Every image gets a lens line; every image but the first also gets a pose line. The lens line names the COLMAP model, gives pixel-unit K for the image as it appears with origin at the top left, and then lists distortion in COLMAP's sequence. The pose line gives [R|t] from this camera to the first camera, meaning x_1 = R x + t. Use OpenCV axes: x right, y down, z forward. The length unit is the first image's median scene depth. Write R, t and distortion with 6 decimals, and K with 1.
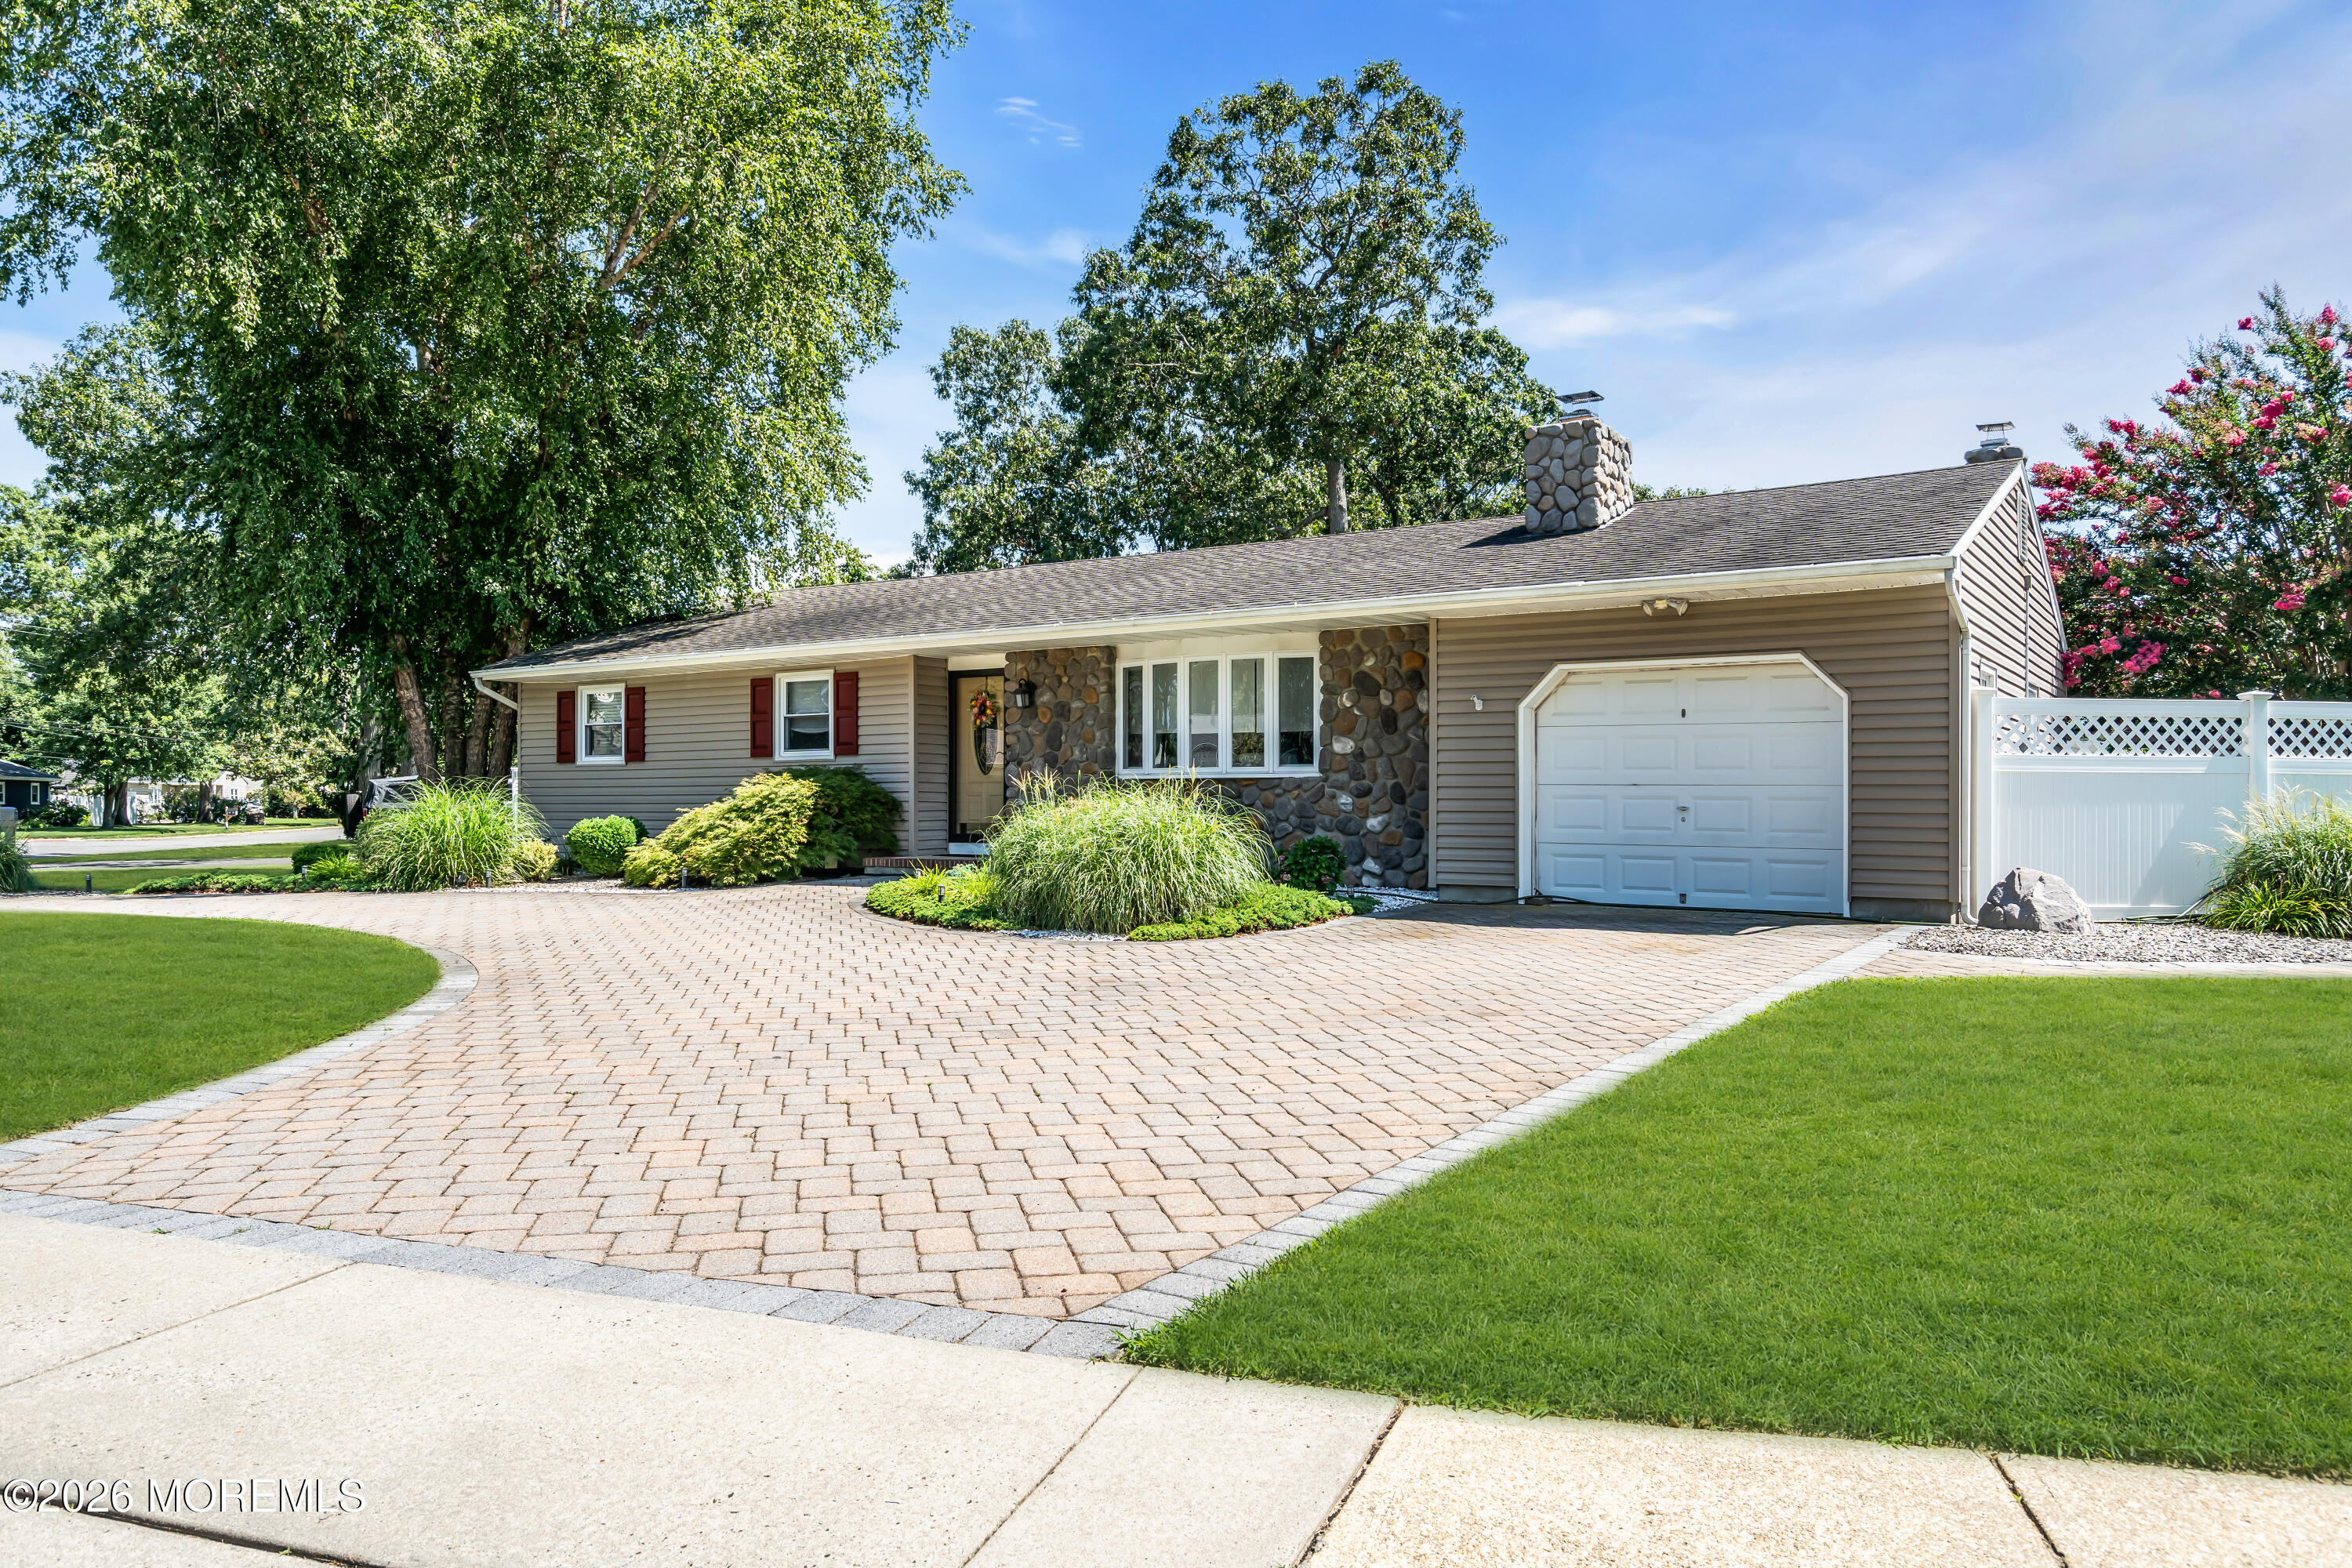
lens RADIAL K [[1612.7, 0, 1190.9], [0, 1612.7, 778.7], [0, 0, 1]] dist [0.011181, 0.000328]
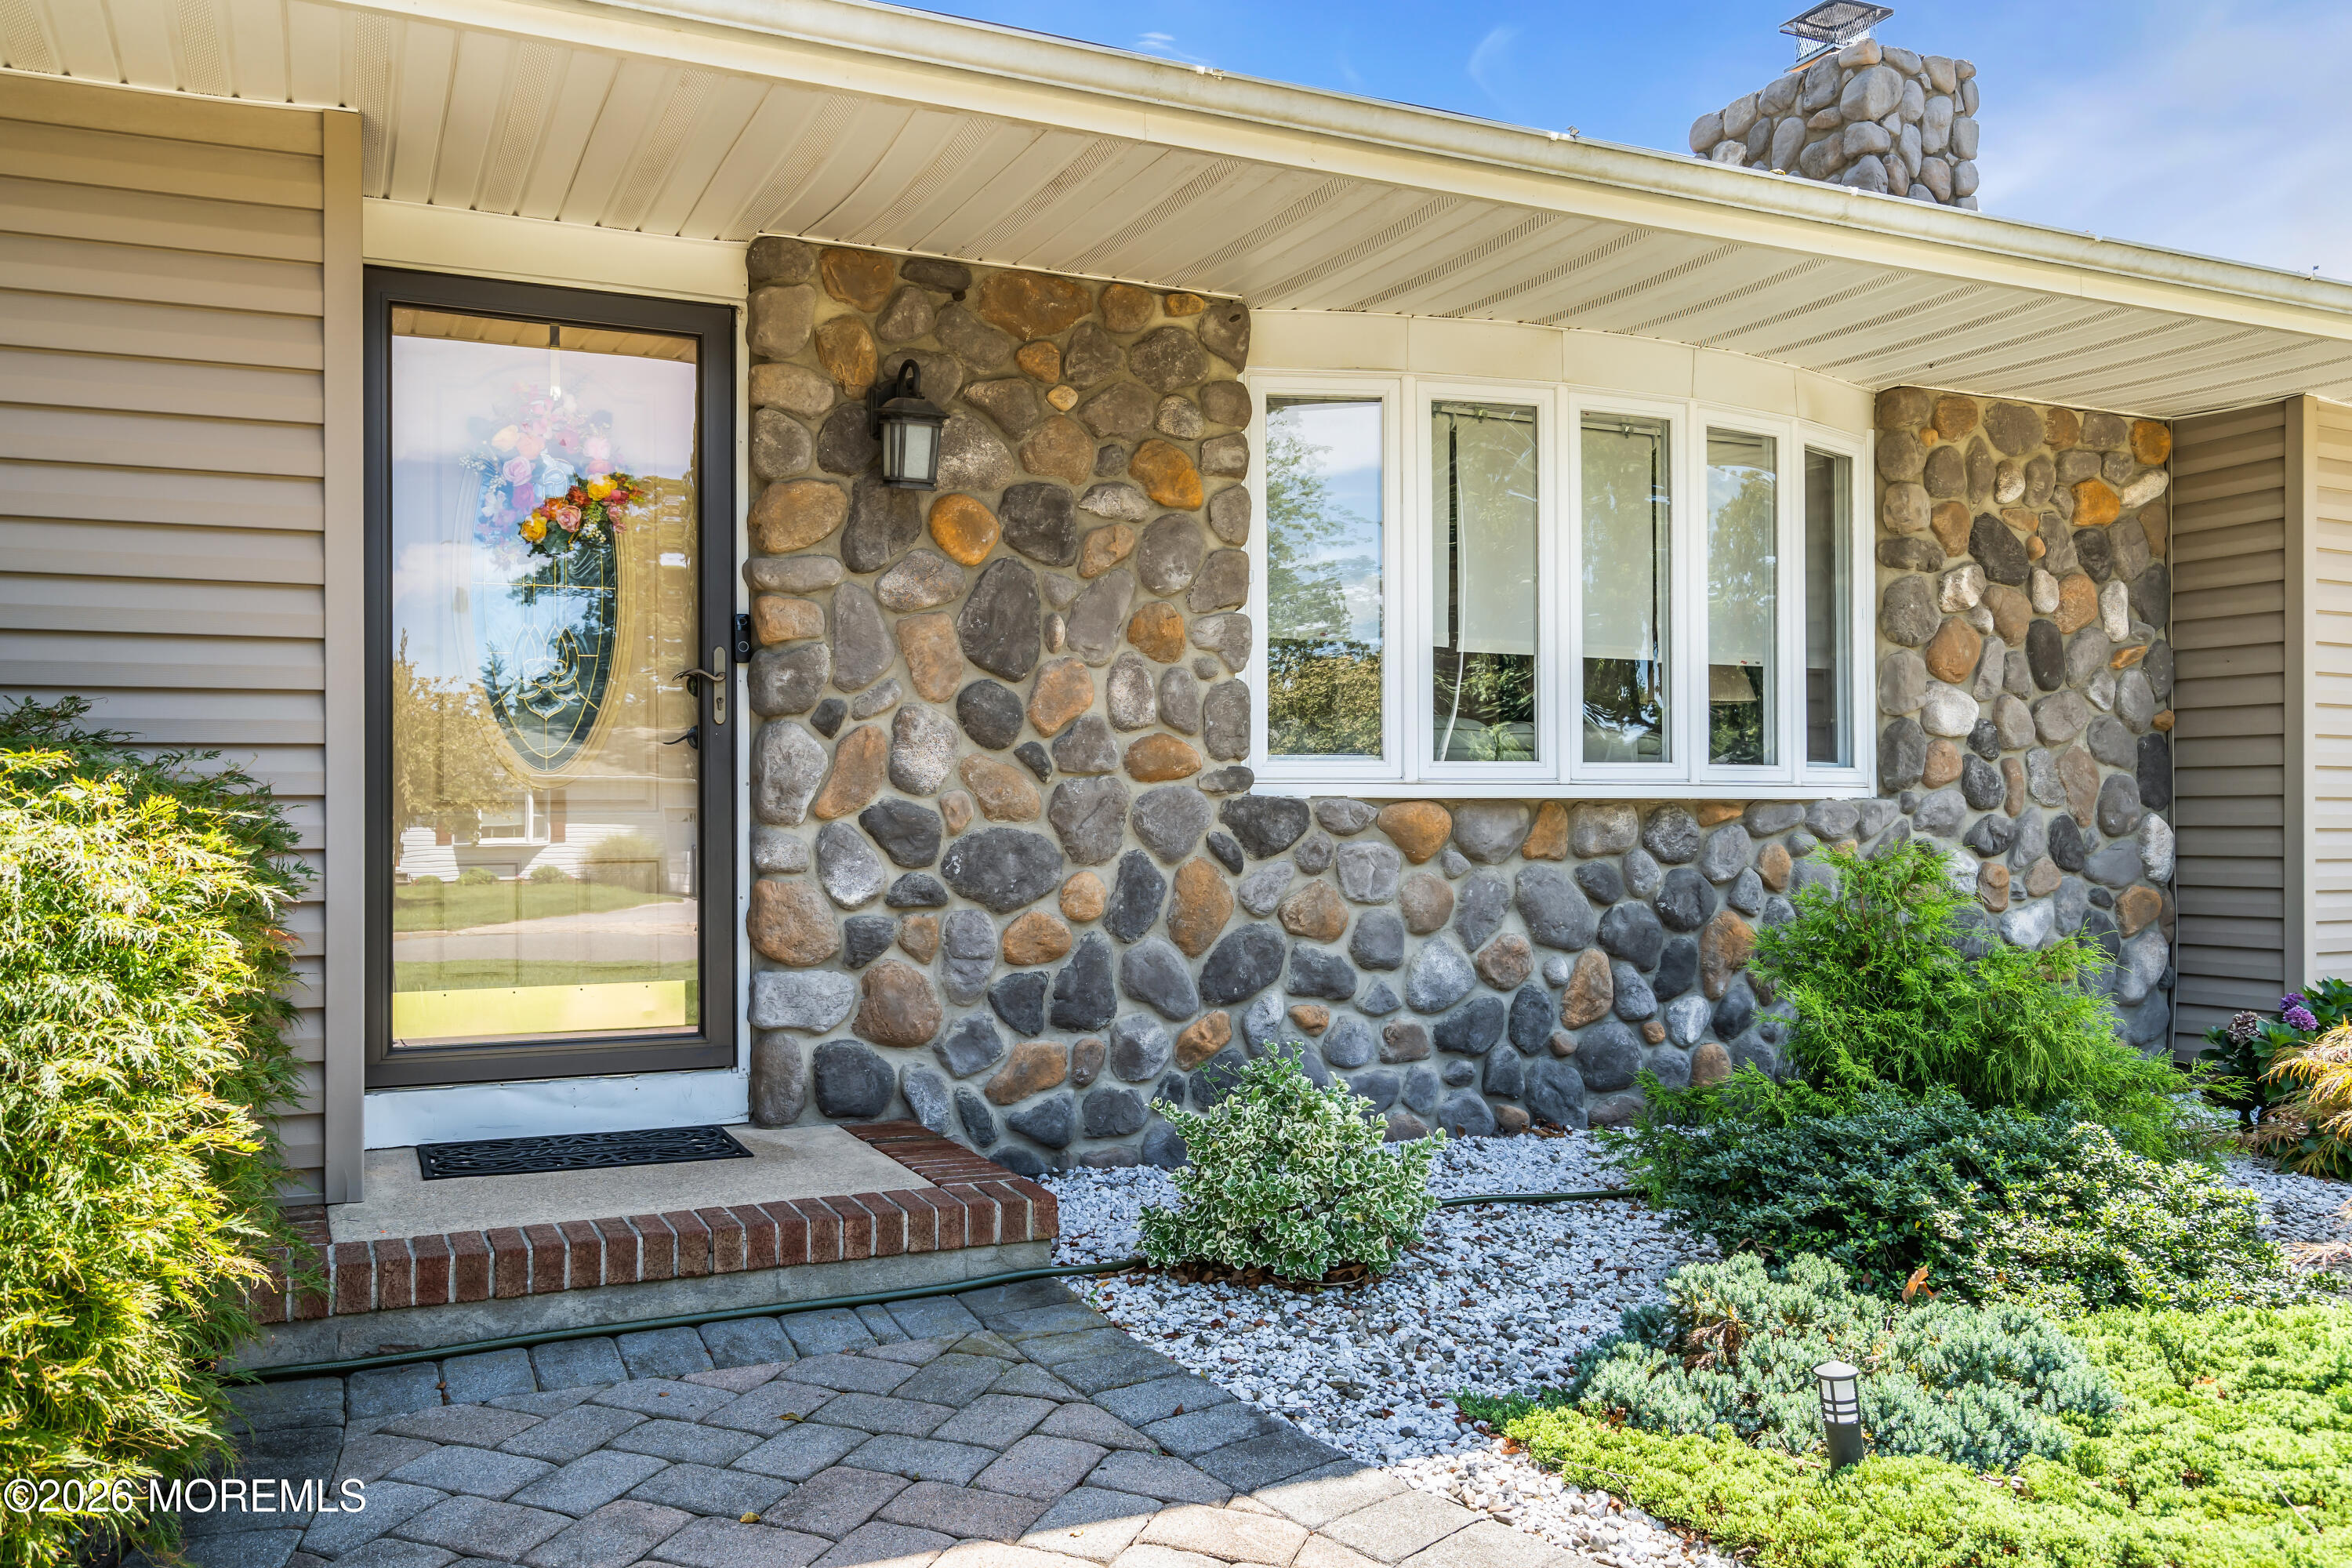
lens RADIAL K [[1824.2, 0, 1168.5], [0, 1824.2, 792.4], [0, 0, 1]] dist [0.011967, 0.005035]
pose [[0.529658, 0.014125, 0.848094, -0.315569], [-0.008456, 0.999900, -0.011373, 0.003042], [-0.848169, -0.001148, 0.529724, 0.850540]]
